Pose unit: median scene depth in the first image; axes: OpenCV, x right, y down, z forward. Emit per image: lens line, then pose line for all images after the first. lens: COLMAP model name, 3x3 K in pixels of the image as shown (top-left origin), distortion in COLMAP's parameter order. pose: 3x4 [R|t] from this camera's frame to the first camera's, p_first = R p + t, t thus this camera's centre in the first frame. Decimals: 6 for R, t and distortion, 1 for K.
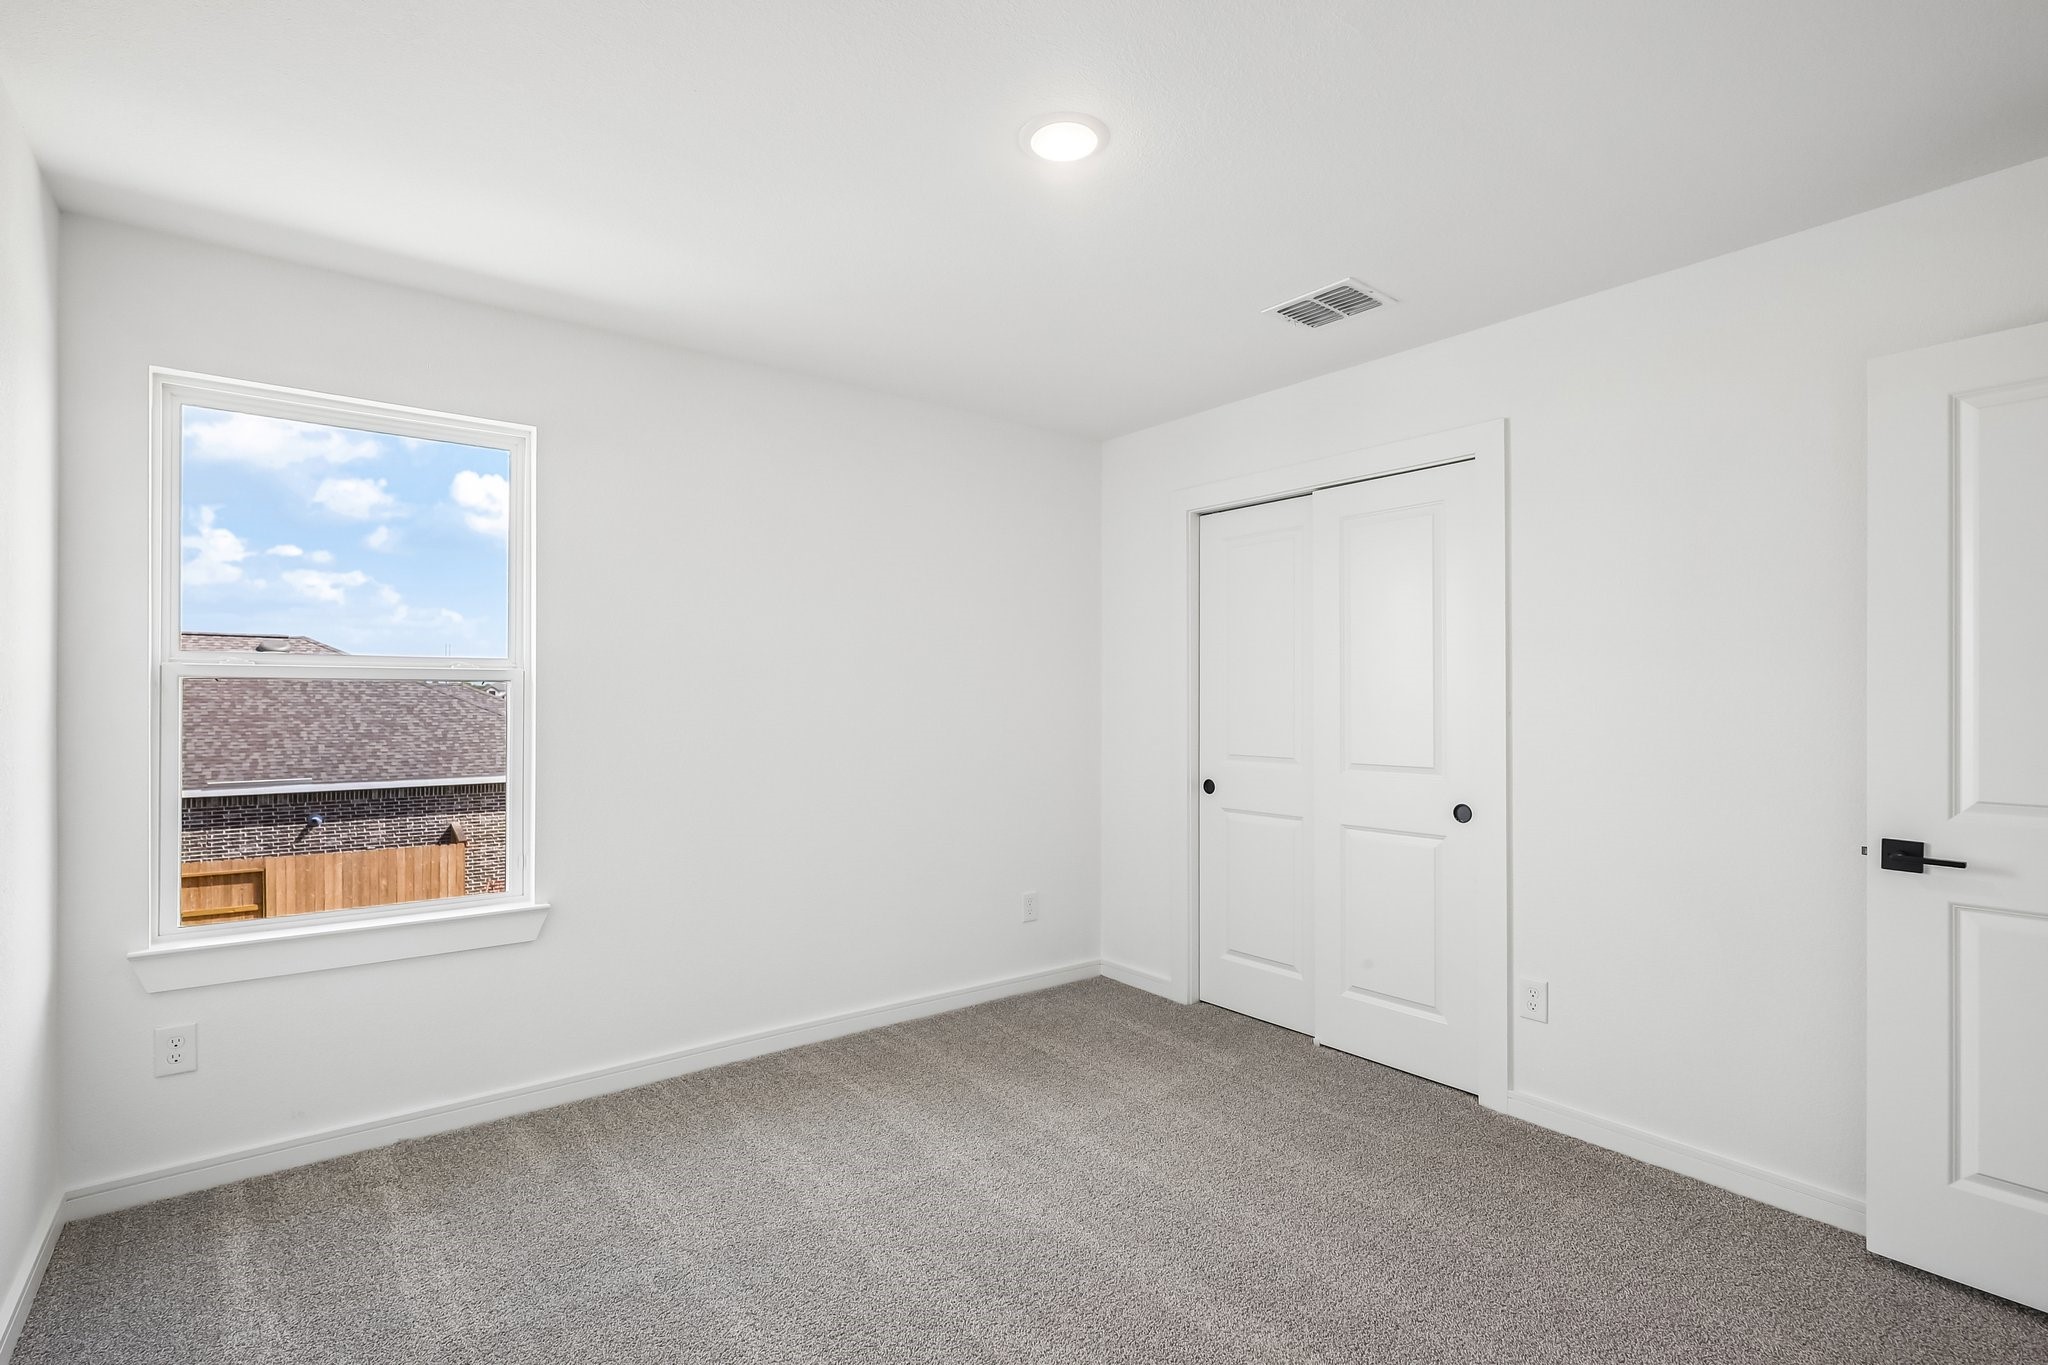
lens RADIAL K [[963.8, 0, 1017.6], [0, 963.8, 689.2], [0, 0, 1]] dist [0.015458, 0.001518]
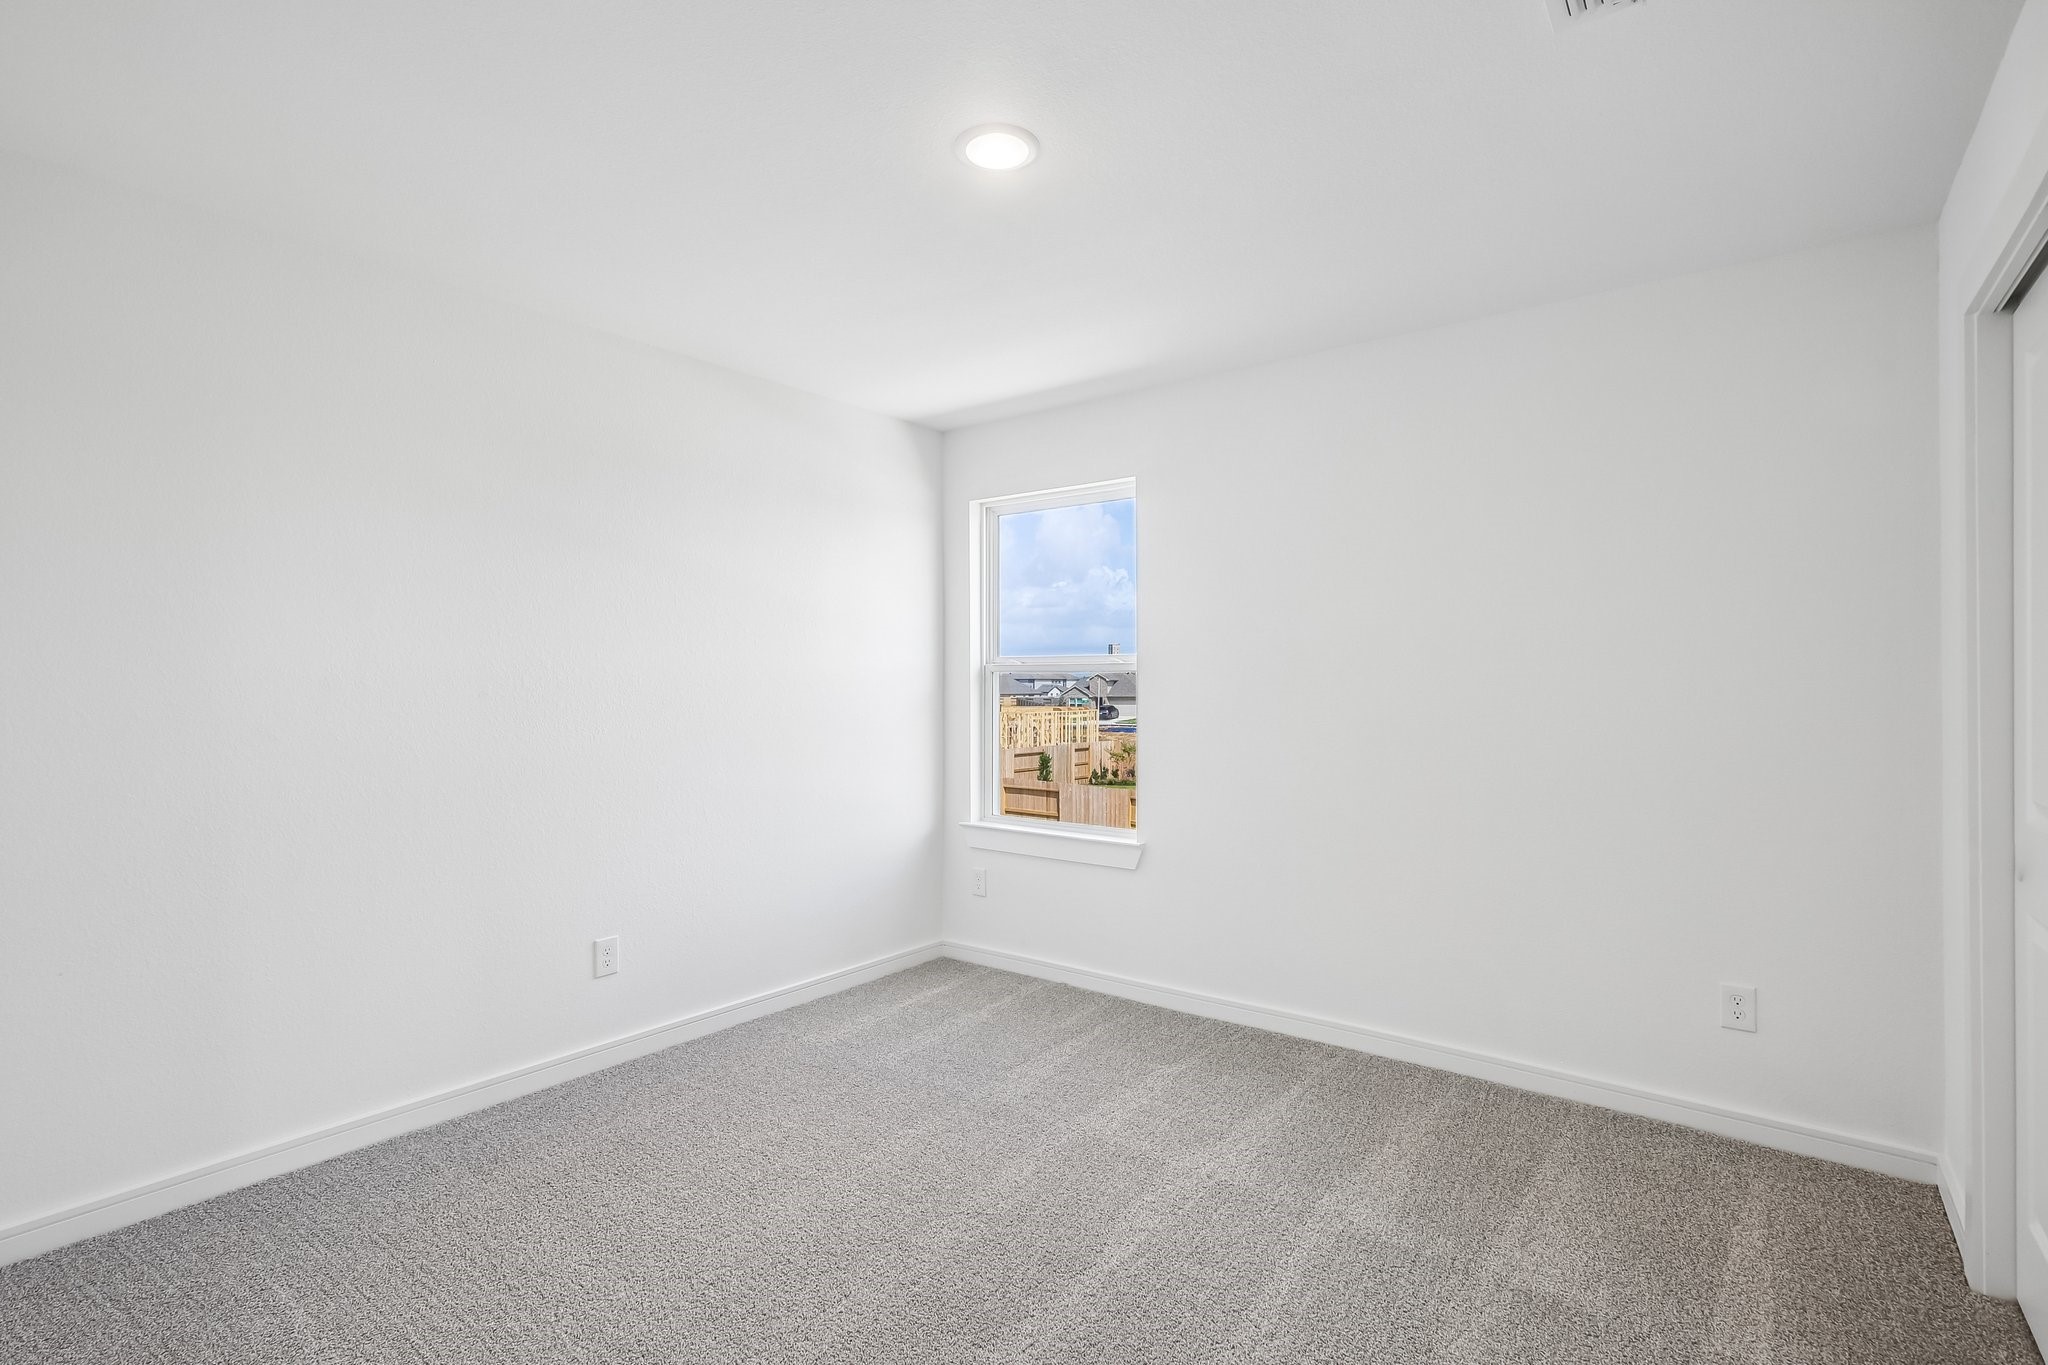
lens RADIAL K [[963.8, 0, 1021.8], [0, 963.8, 669.0], [0, 0, 1]] dist [0.015458, 0.001518]
pose [[0.282540, -0.008895, -0.959214, 0.839882], [0.007583, 0.999946, -0.007039, -0.004026], [0.959226, -0.005285, 0.282592, 0.579654]]
